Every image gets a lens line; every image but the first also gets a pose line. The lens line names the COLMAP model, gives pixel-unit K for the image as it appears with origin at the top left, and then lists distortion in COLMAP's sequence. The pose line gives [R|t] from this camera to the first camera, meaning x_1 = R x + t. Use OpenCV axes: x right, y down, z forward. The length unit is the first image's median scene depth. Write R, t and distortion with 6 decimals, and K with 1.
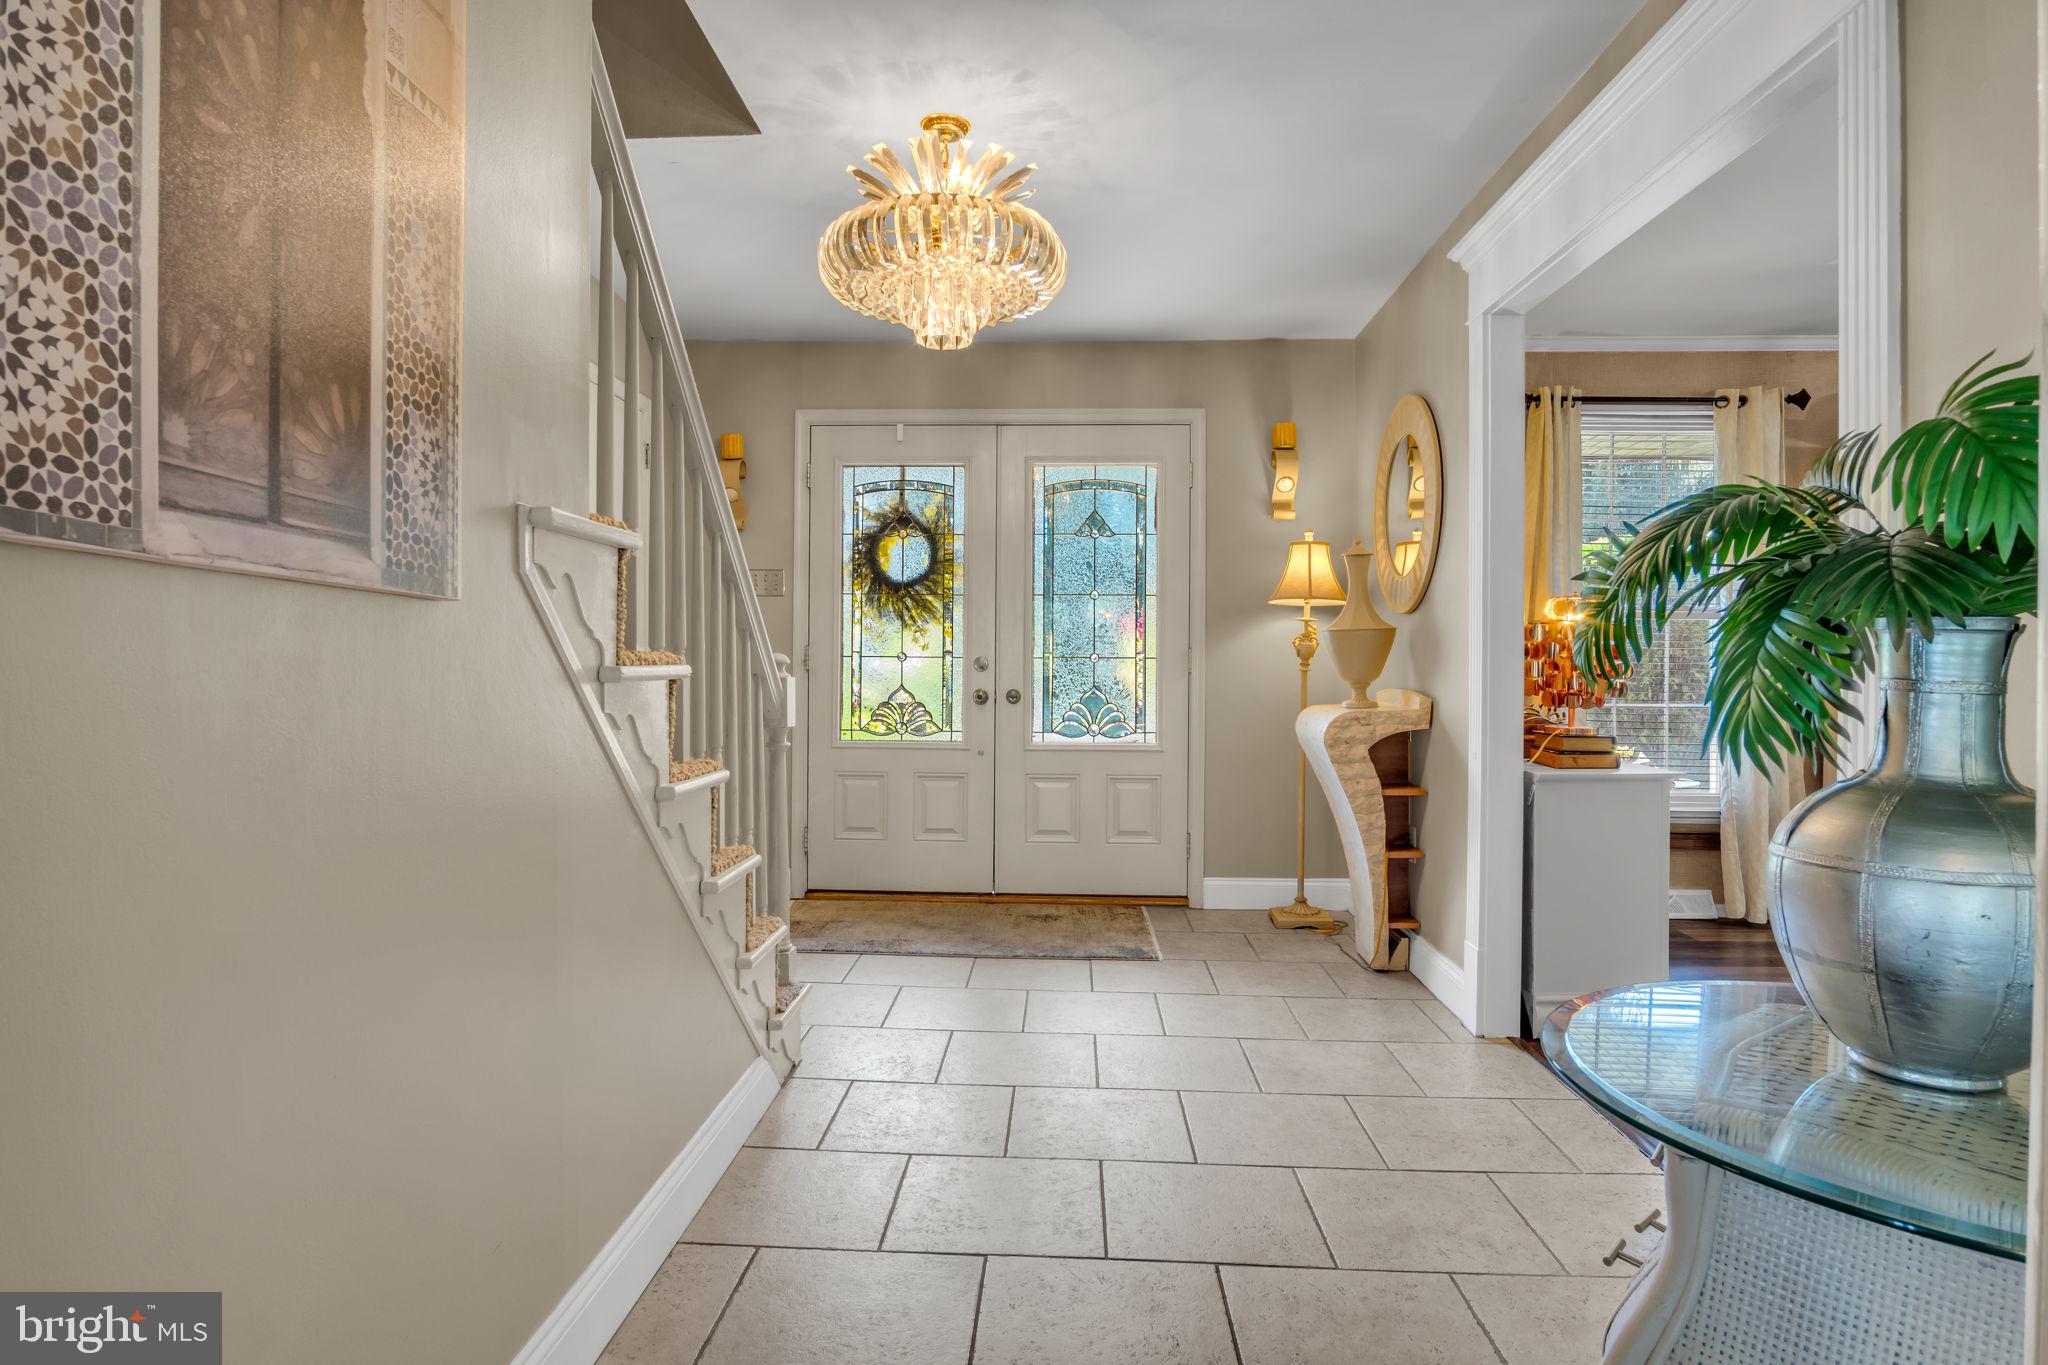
lens RADIAL K [[1109.4, 0, 1024.0], [0, 1109.4, 682.5], [0, 0, 1]] dist [-0.058484, 0.030339]
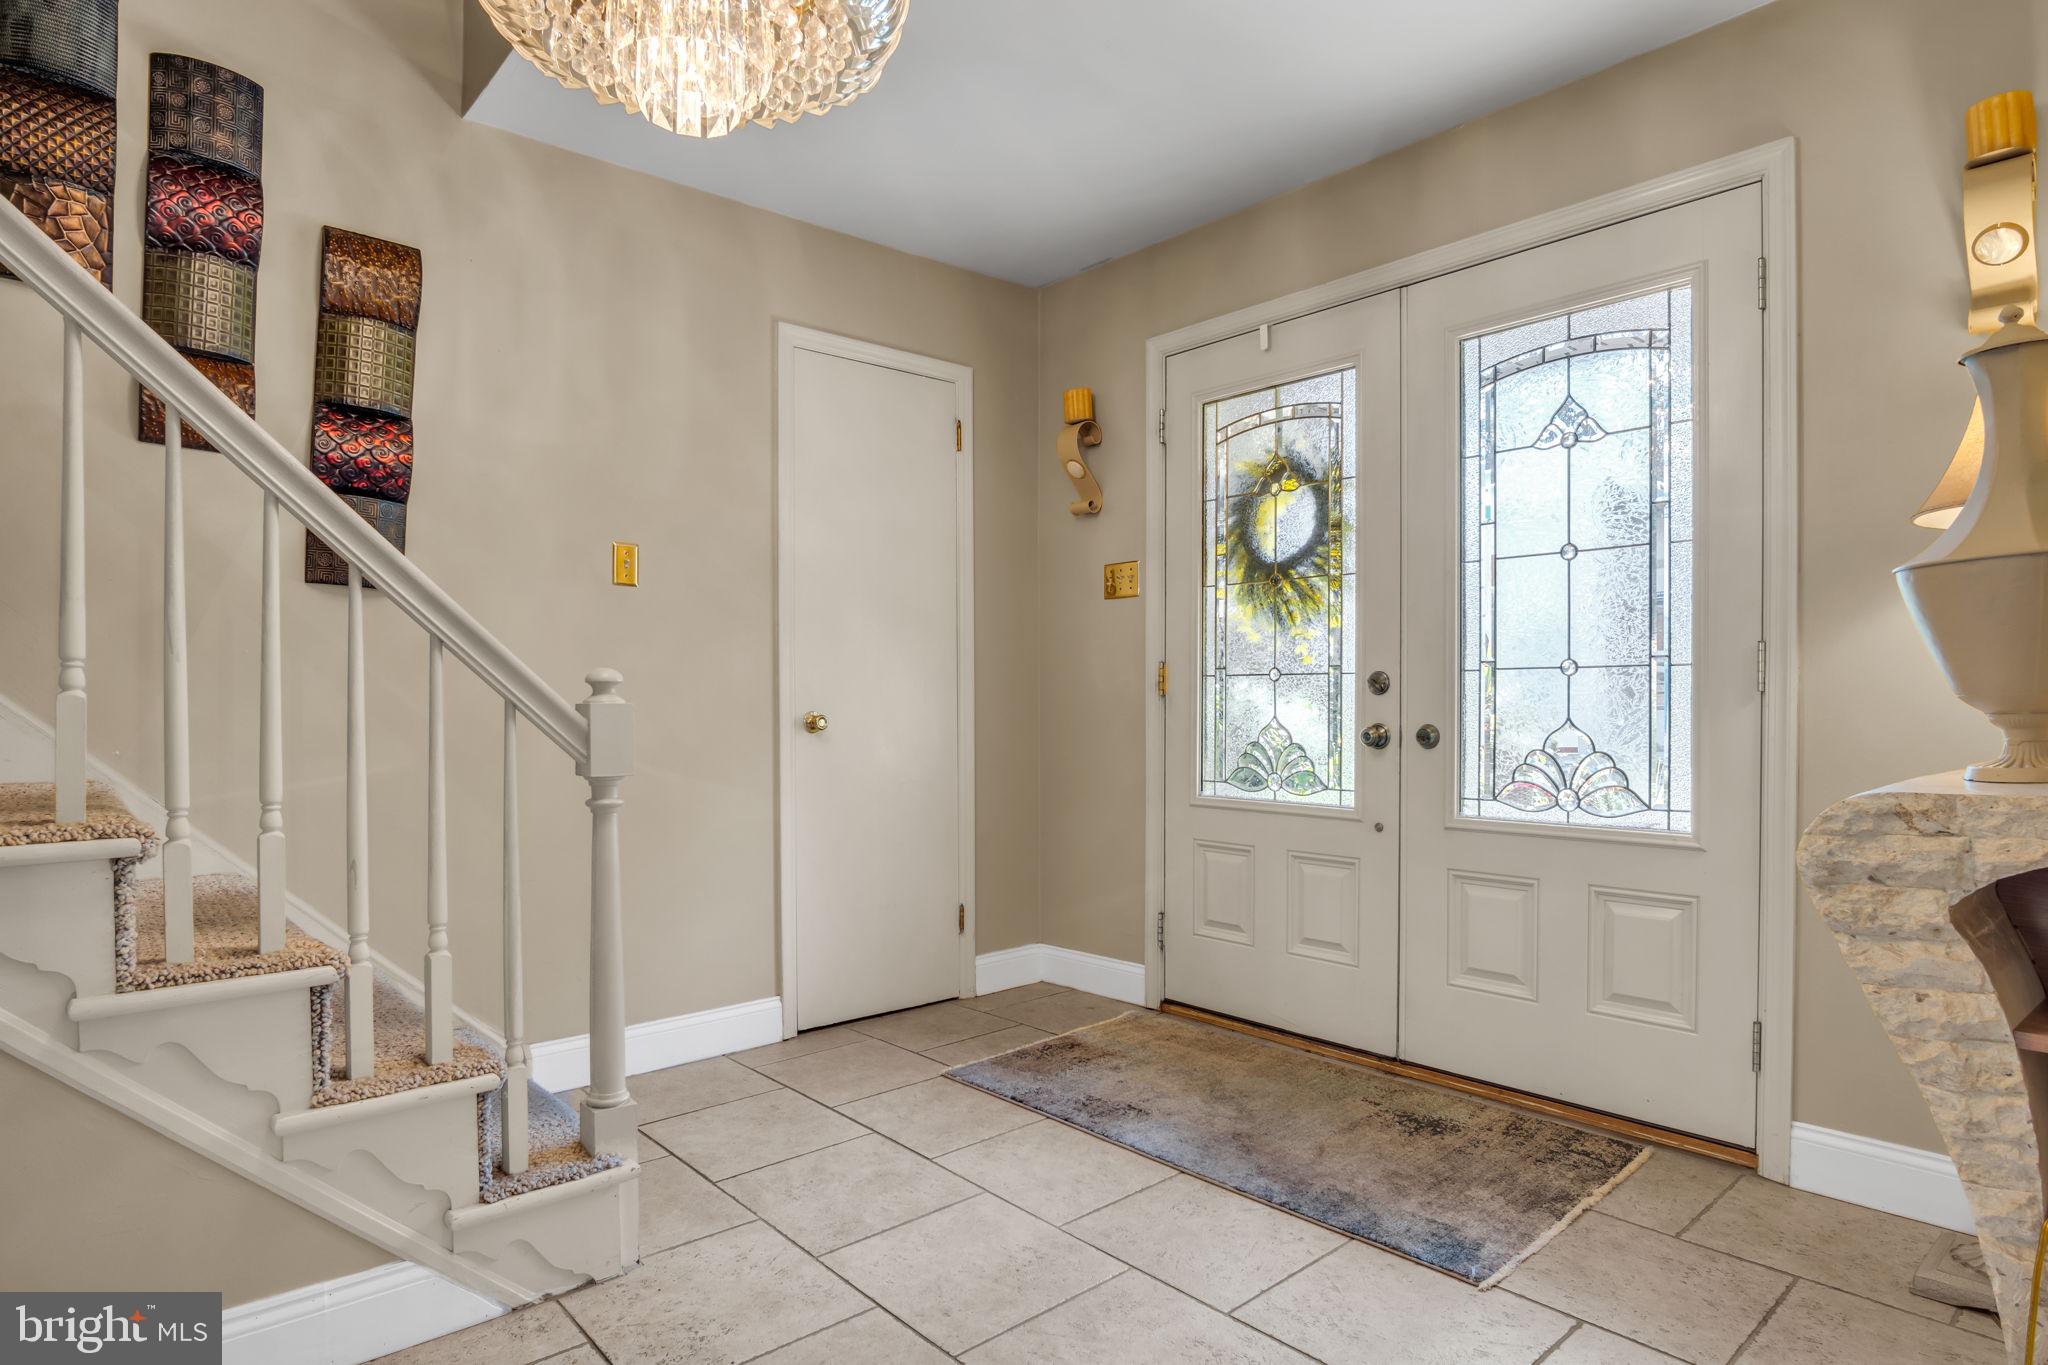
lens RADIAL K [[1130.3, 0, 1025.5], [0, 1130.3, 718.6], [0, 0, 1]] dist [-0.023504, 0.001472]
pose [[0.699193, 0.001854, -0.714930, 0.270814], [0.000122, 0.999996, 0.002712, 0.001513], [0.714933, -0.001983, 0.699190, 0.421494]]
